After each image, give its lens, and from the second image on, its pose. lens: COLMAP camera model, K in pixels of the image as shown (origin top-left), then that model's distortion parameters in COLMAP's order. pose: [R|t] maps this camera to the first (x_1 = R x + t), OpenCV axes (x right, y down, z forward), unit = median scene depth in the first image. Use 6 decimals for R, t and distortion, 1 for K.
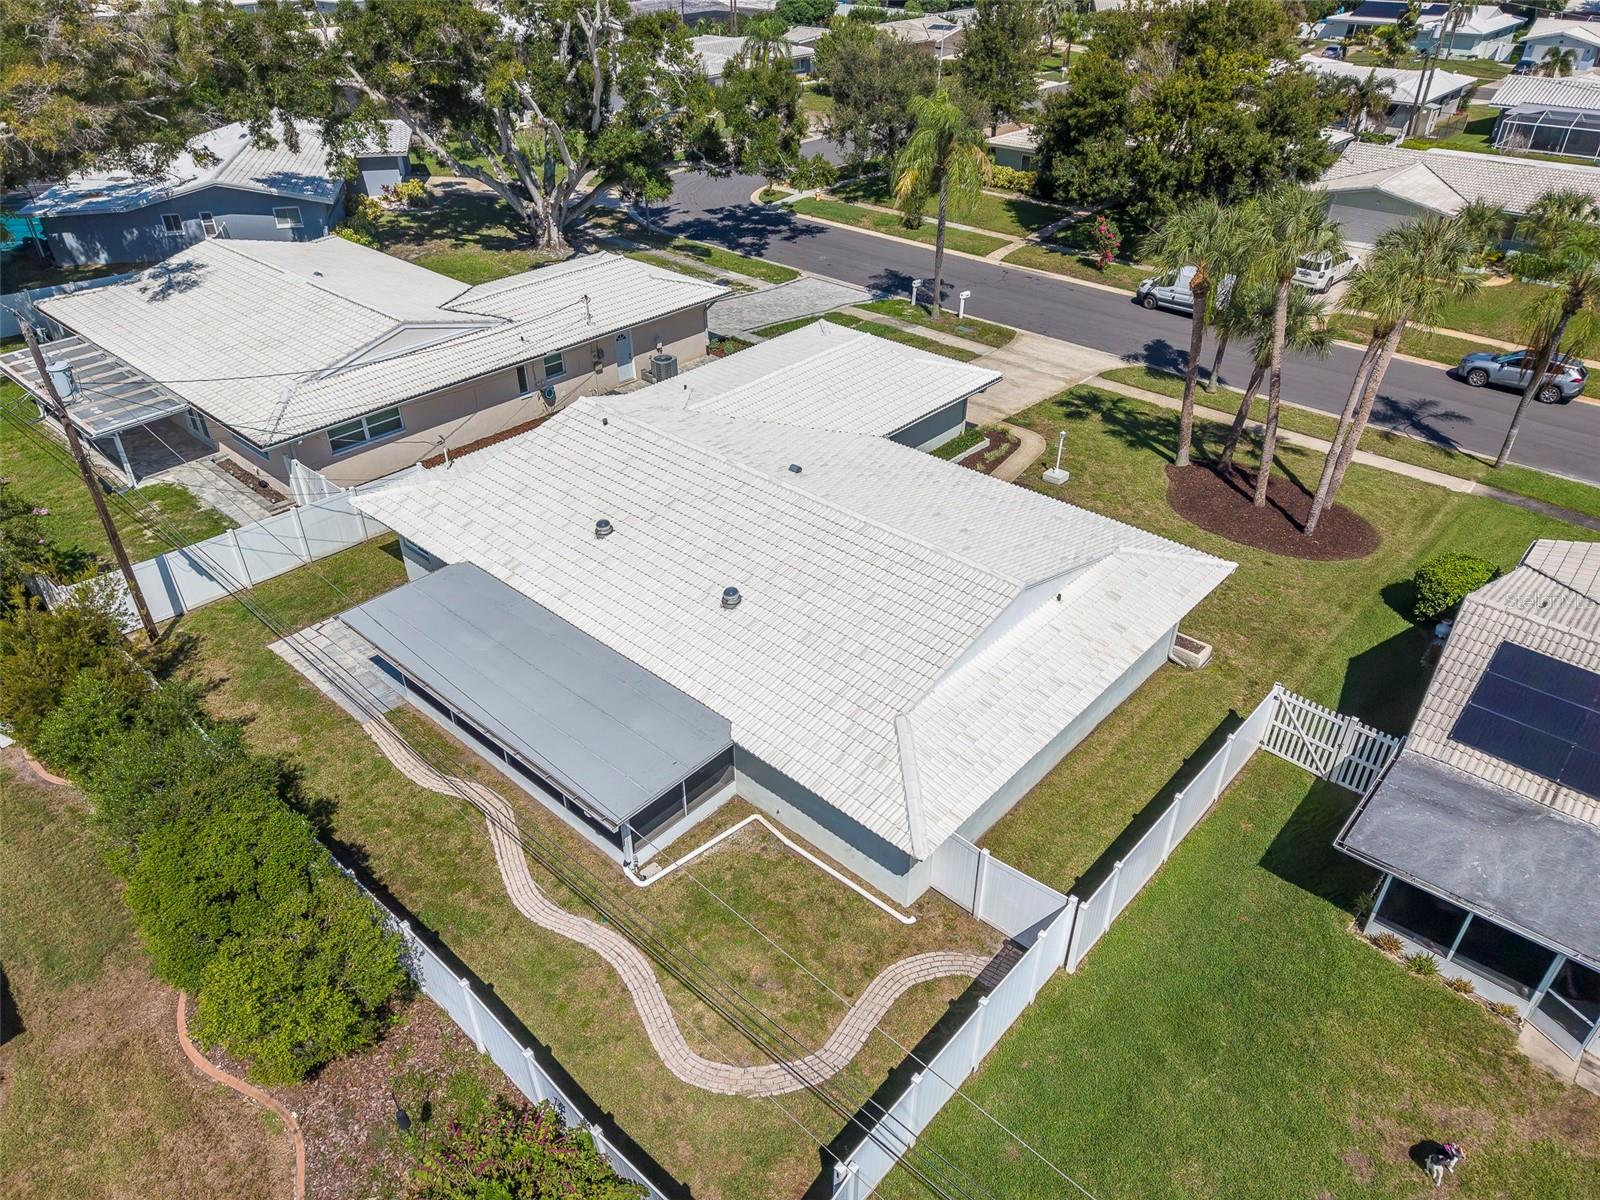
lens RADIAL K [[1076.2, 0, 797.5], [0, 1076.2, 595.9], [0, 0, 1]] dist [0.016926, -0.012364]
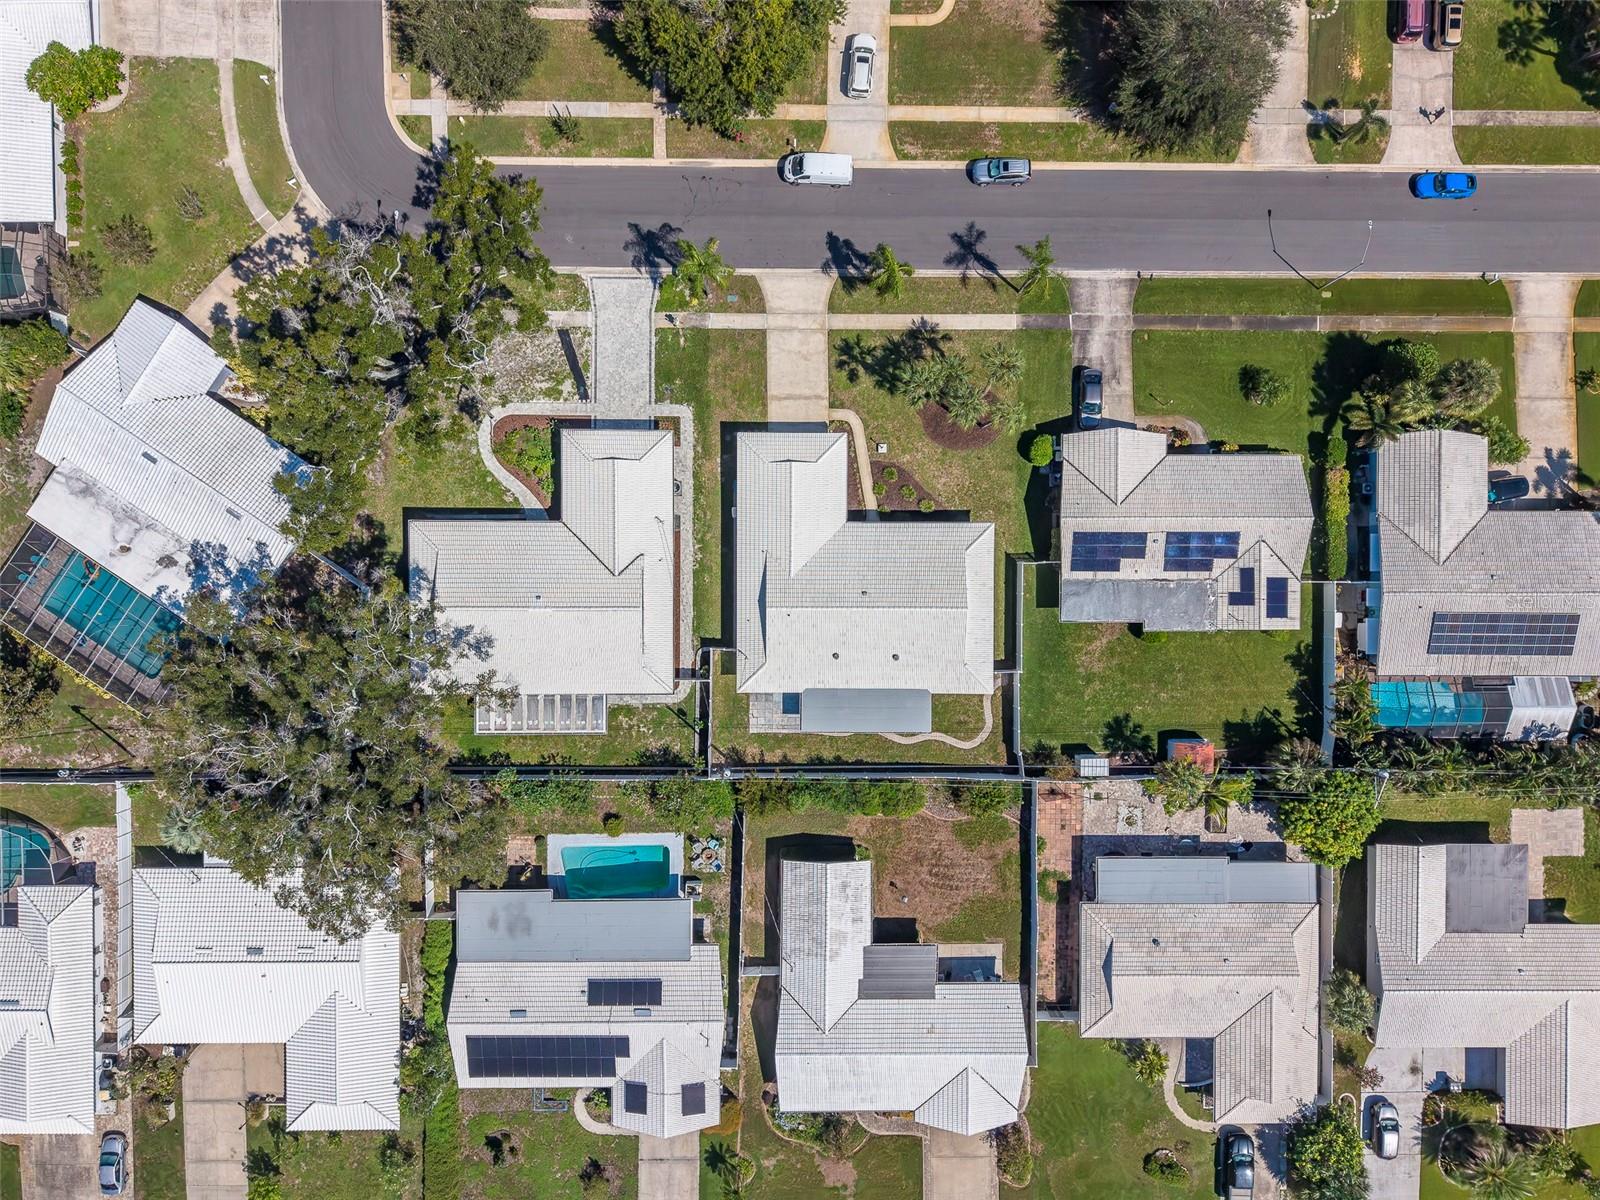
lens RADIAL K [[1119.9, 0, 800.0], [0, 1119.9, 600.0], [0, 0, 1]] dist [0.051678, -0.004596]
pose [[0.744852, -0.667211, -0.005017, -0.081269], [0.358499, 0.393853, 0.846380, -1.726975], [-0.562738, -0.632226, 0.532557, -0.322981]]
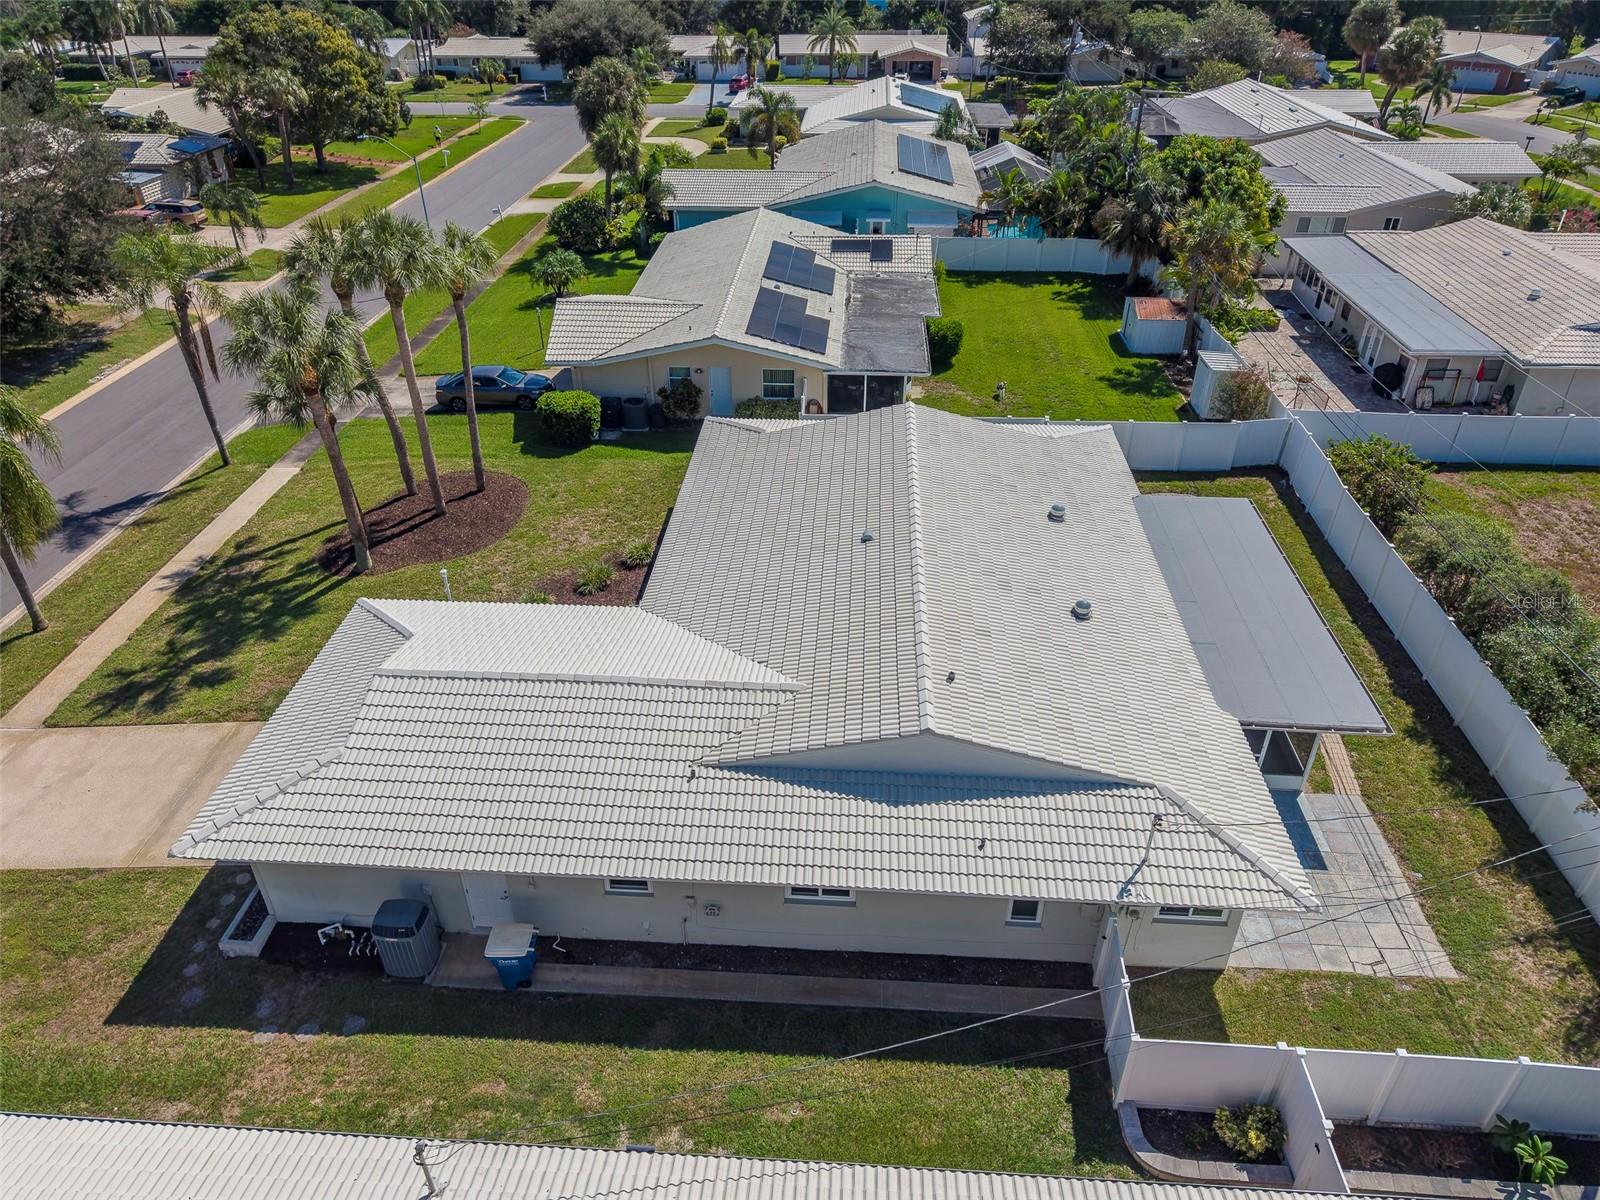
lens RADIAL K [[1076.2, 0, 797.5], [0, 1076.2, 595.9], [0, 0, 1]] dist [0.016926, -0.012364]
pose [[-0.619498, -0.422094, 0.661860, -0.377363], [0.435739, 0.516417, 0.737188, -0.506493], [-0.652958, 0.745084, -0.135996, 0.767397]]
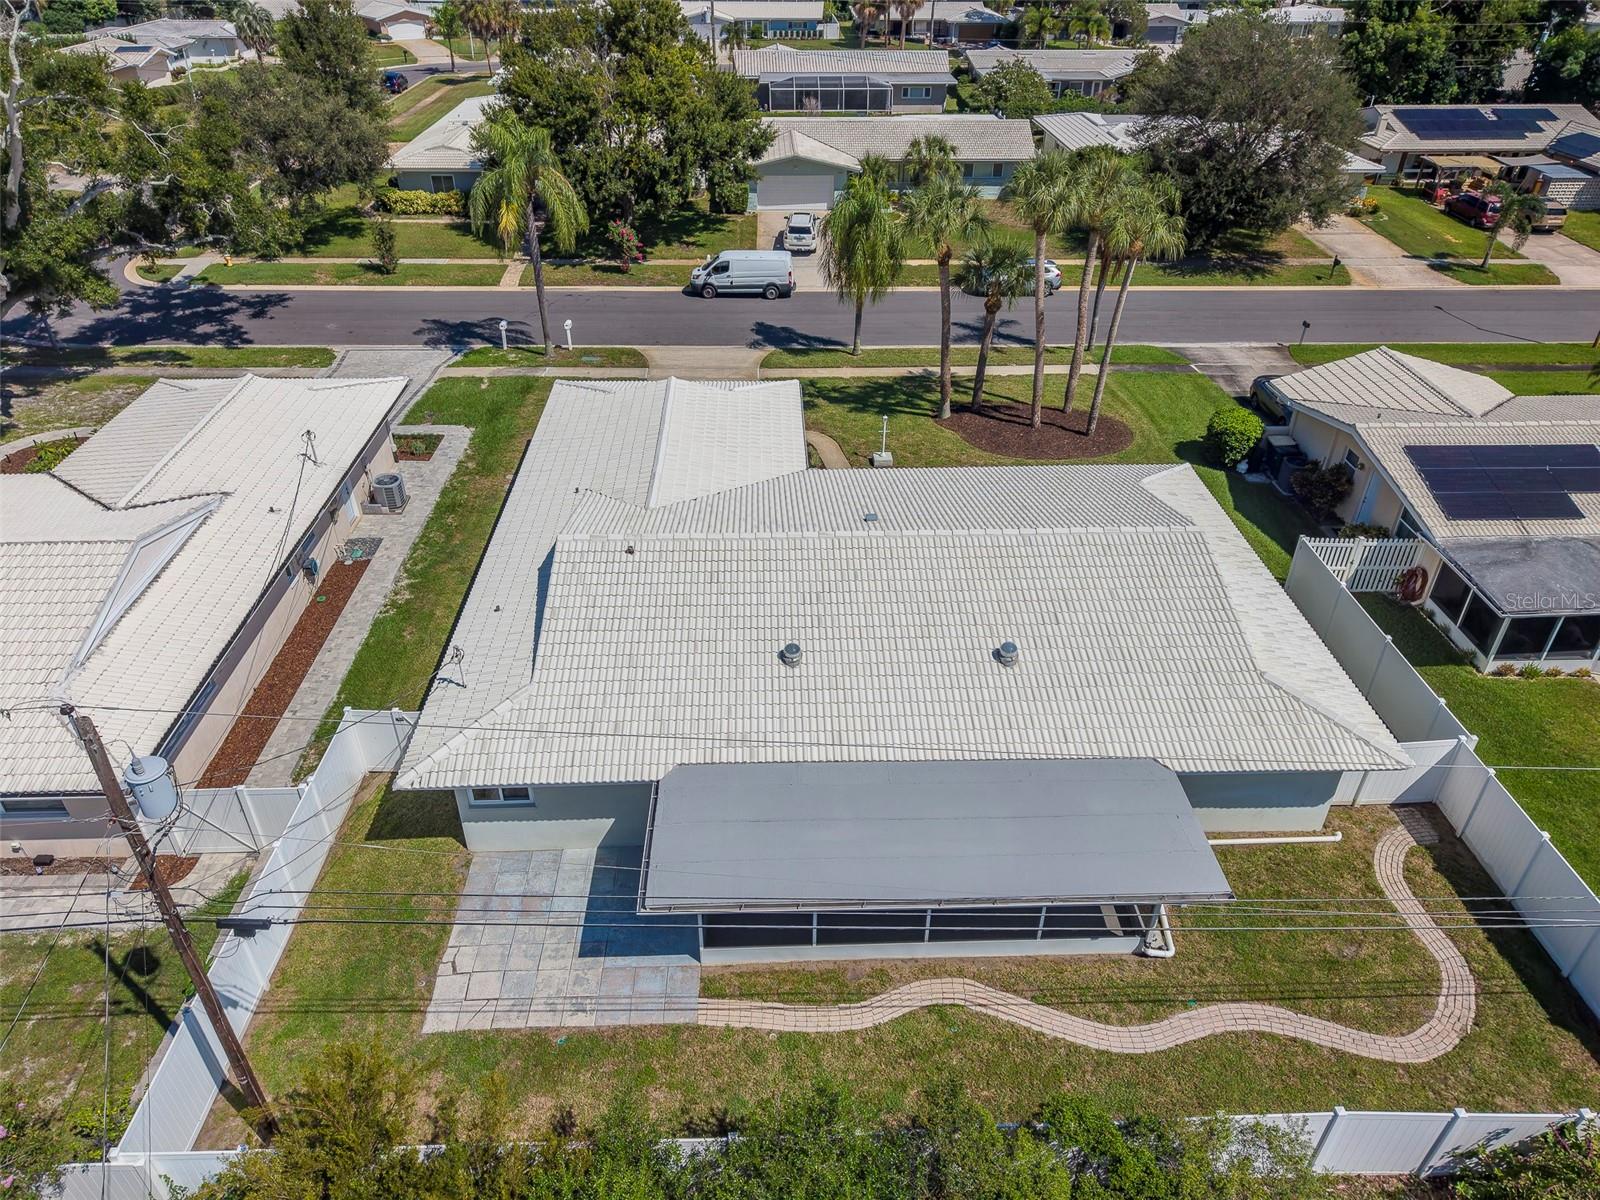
lens RADIAL K [[1076.2, 0, 797.5], [0, 1076.2, 595.9], [0, 0, 1]] dist [0.016926, -0.012364]
pose [[0.718296, -0.378246, 0.583935, -0.395136], [0.376849, 0.917042, 0.130457, -0.129218], [-0.584838, 0.126349, 0.801249, 0.190323]]
